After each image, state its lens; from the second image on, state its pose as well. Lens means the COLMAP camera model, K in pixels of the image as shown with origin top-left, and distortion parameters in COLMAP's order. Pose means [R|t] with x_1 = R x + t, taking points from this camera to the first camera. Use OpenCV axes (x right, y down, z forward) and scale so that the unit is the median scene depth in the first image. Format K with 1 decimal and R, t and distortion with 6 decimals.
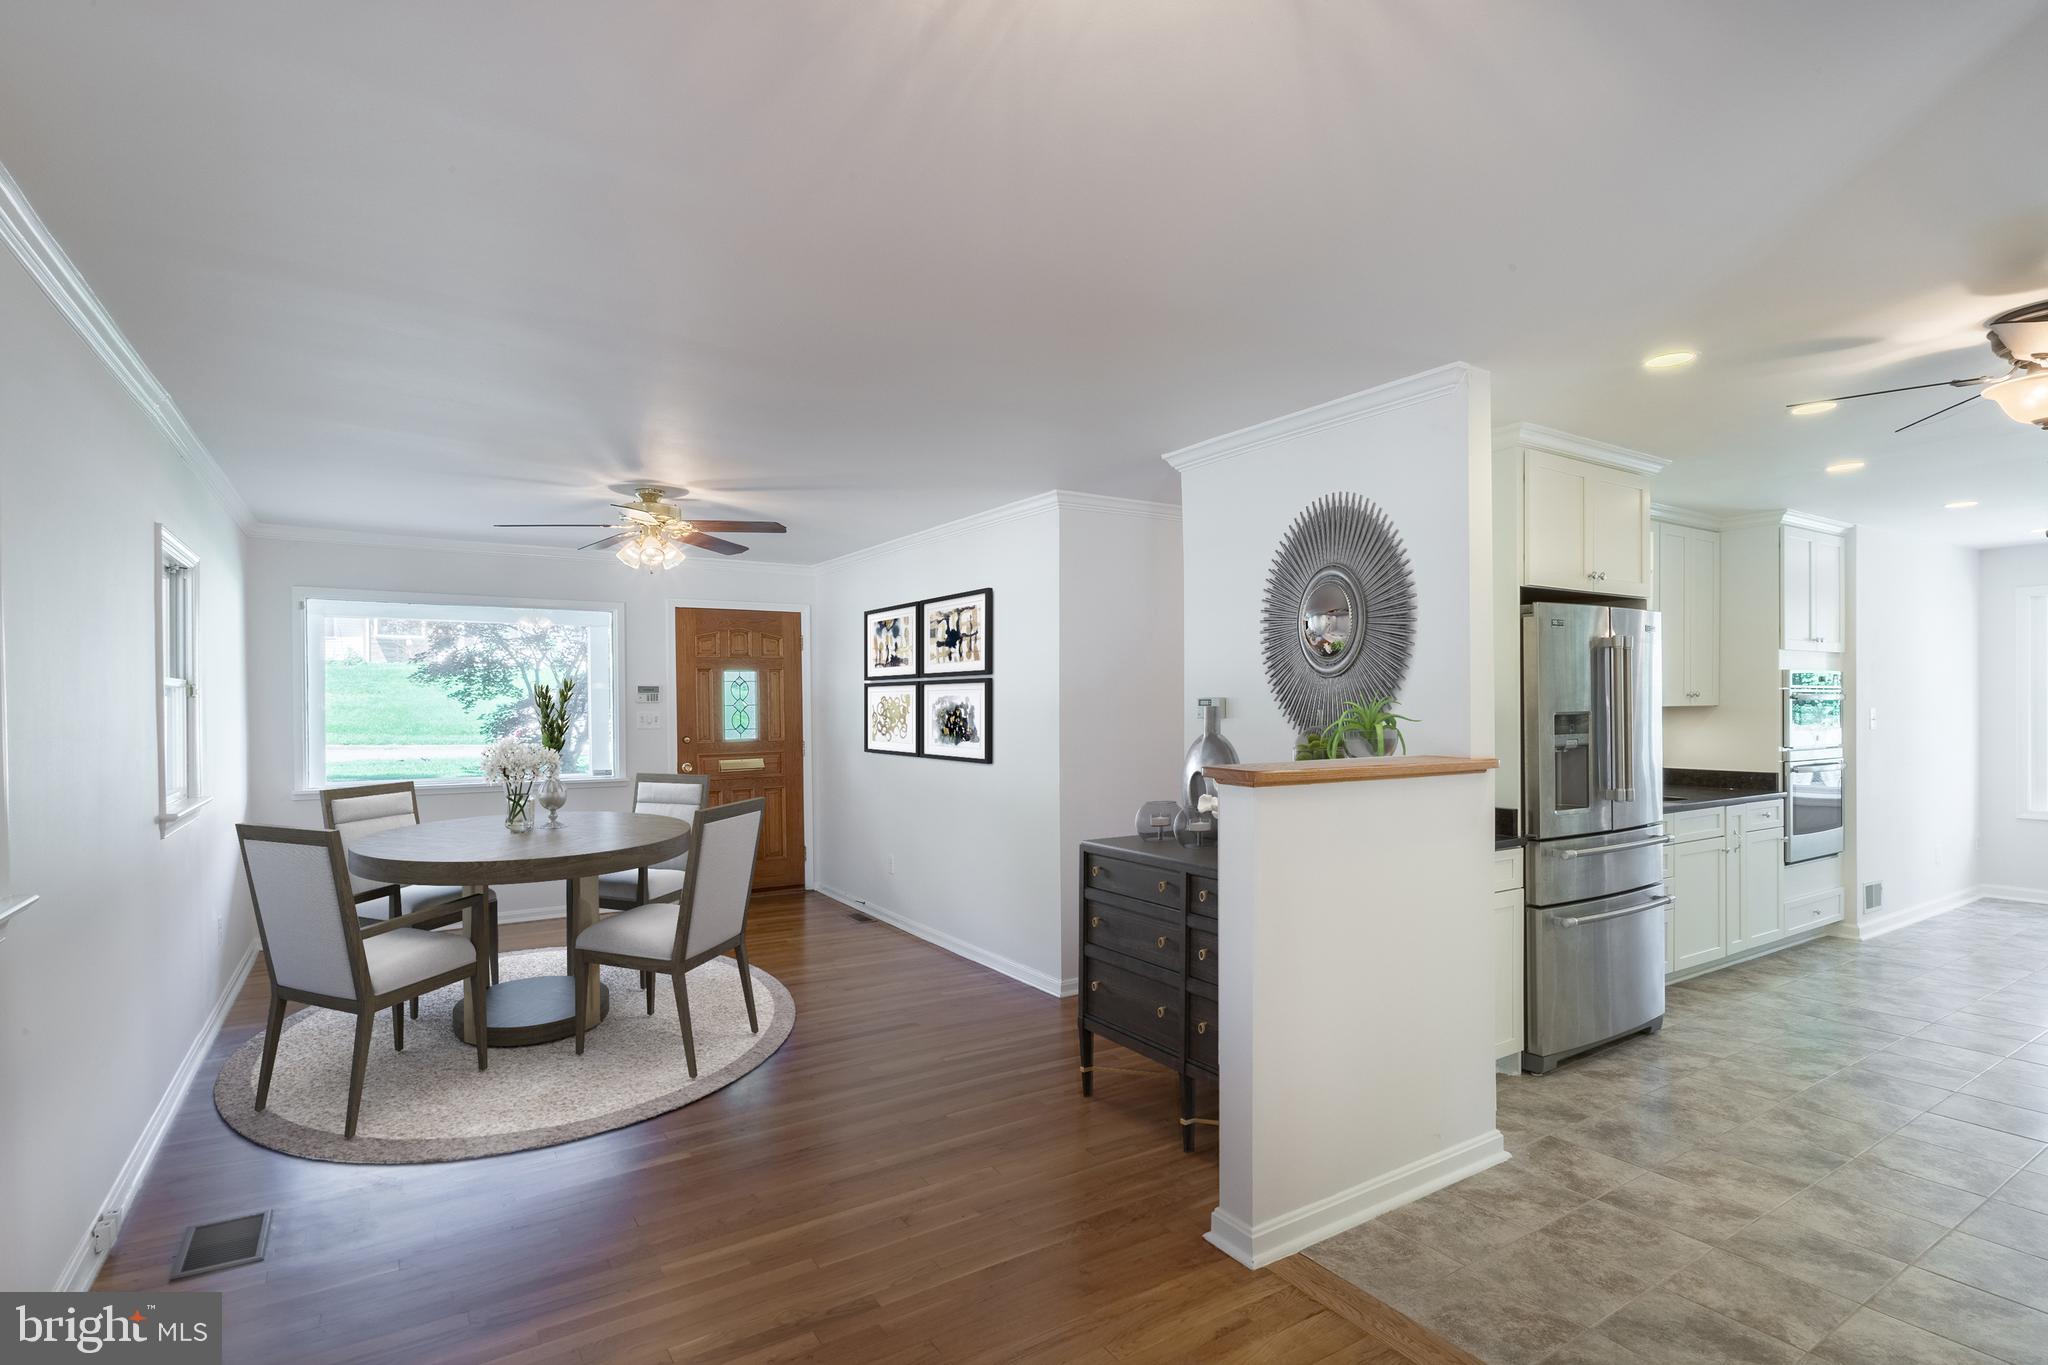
lens RADIAL K [[992.6, 0, 1015.2], [0, 992.6, 707.8], [0, 0, 1]] dist [-0.000814, -0.000462]
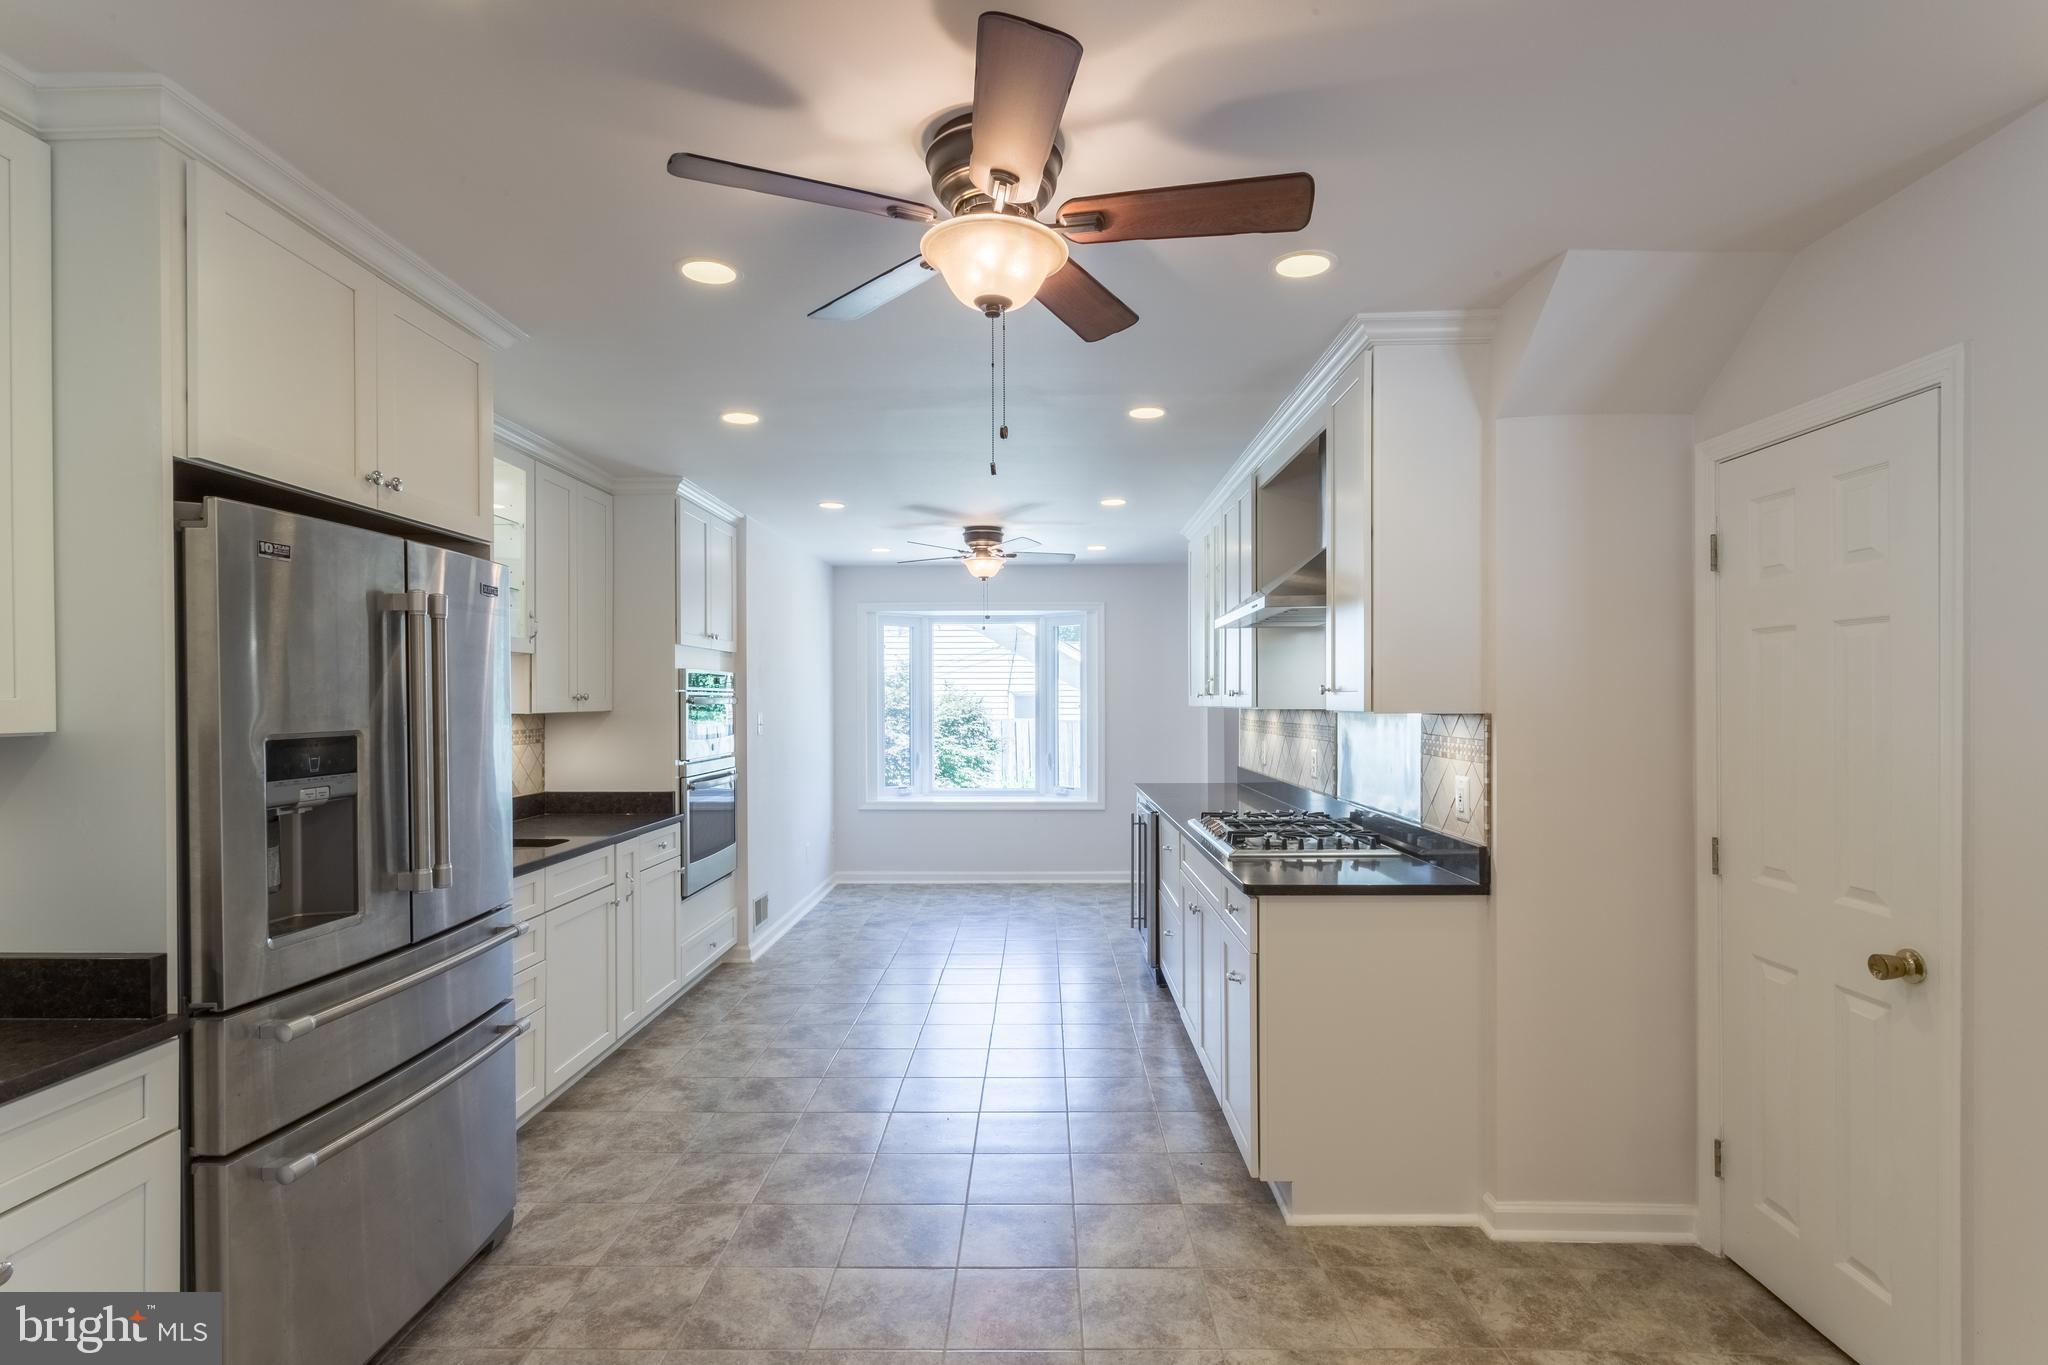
lens RADIAL K [[992.6, 0, 1026.2], [0, 992.6, 700.1], [0, 0, 1]] dist [-0.000814, -0.000462]
pose [[0.551448, 0.001588, 0.834208, 0.245429], [0.004818, 0.999975, -0.005088, -0.006006], [-0.834195, 0.006825, 0.551427, 0.304444]]
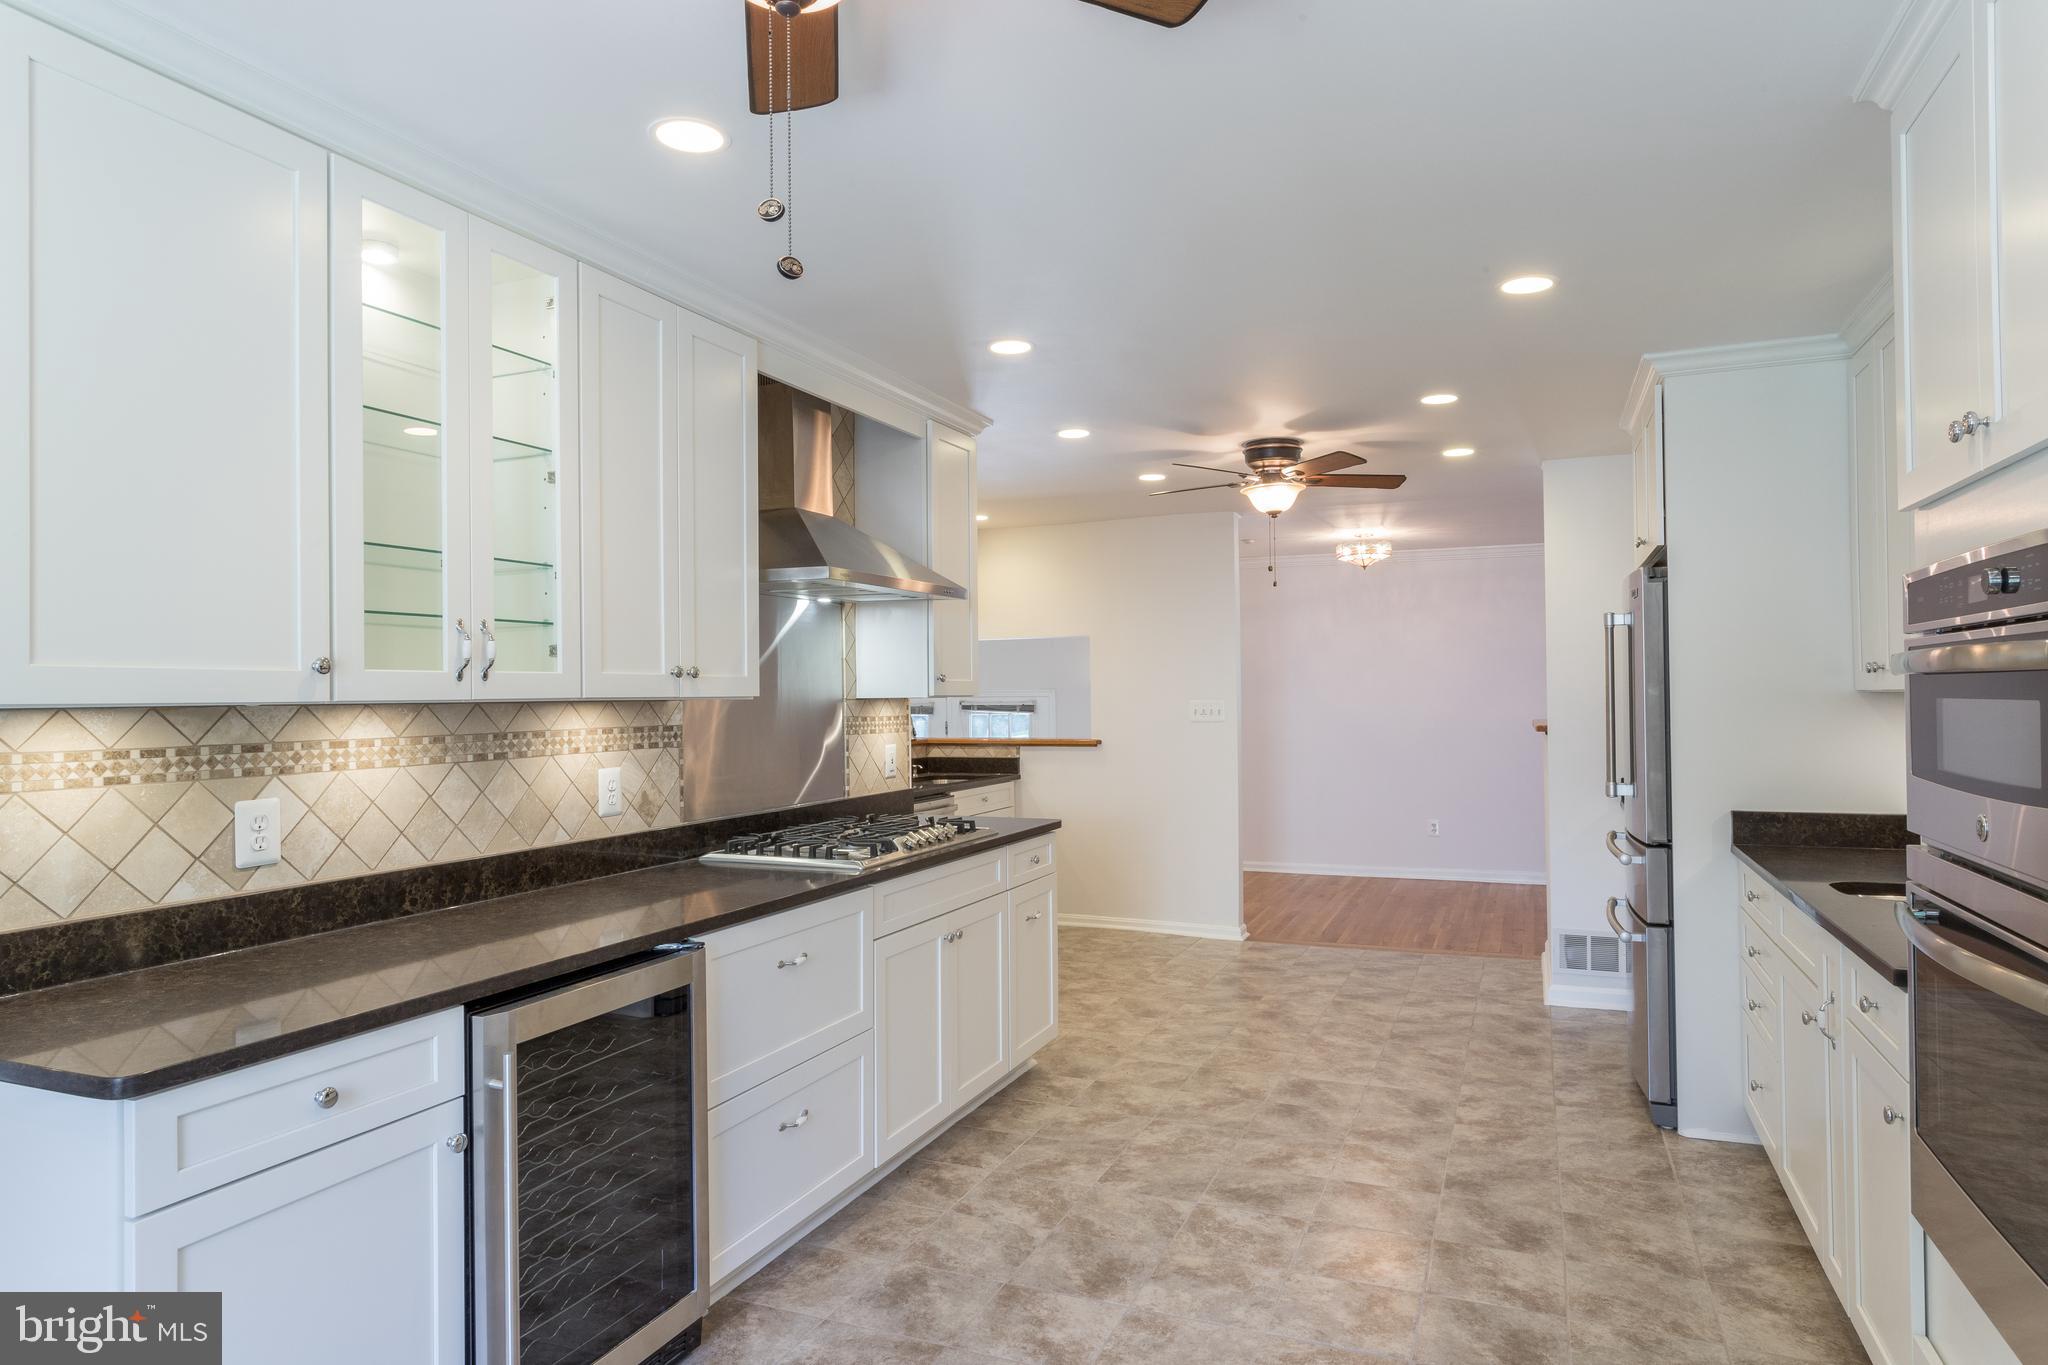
lens RADIAL K [[1313.7, 0, 1030.5], [0, 1313.7, 685.0], [0, 0, 1]] dist [0.002594, 0.001854]
pose [[-0.805964, 0.007988, -0.591911, 1.291245], [0.010615, 0.999943, -0.000960, -0.007533], [0.591870, -0.007057, -0.806003, 1.220365]]
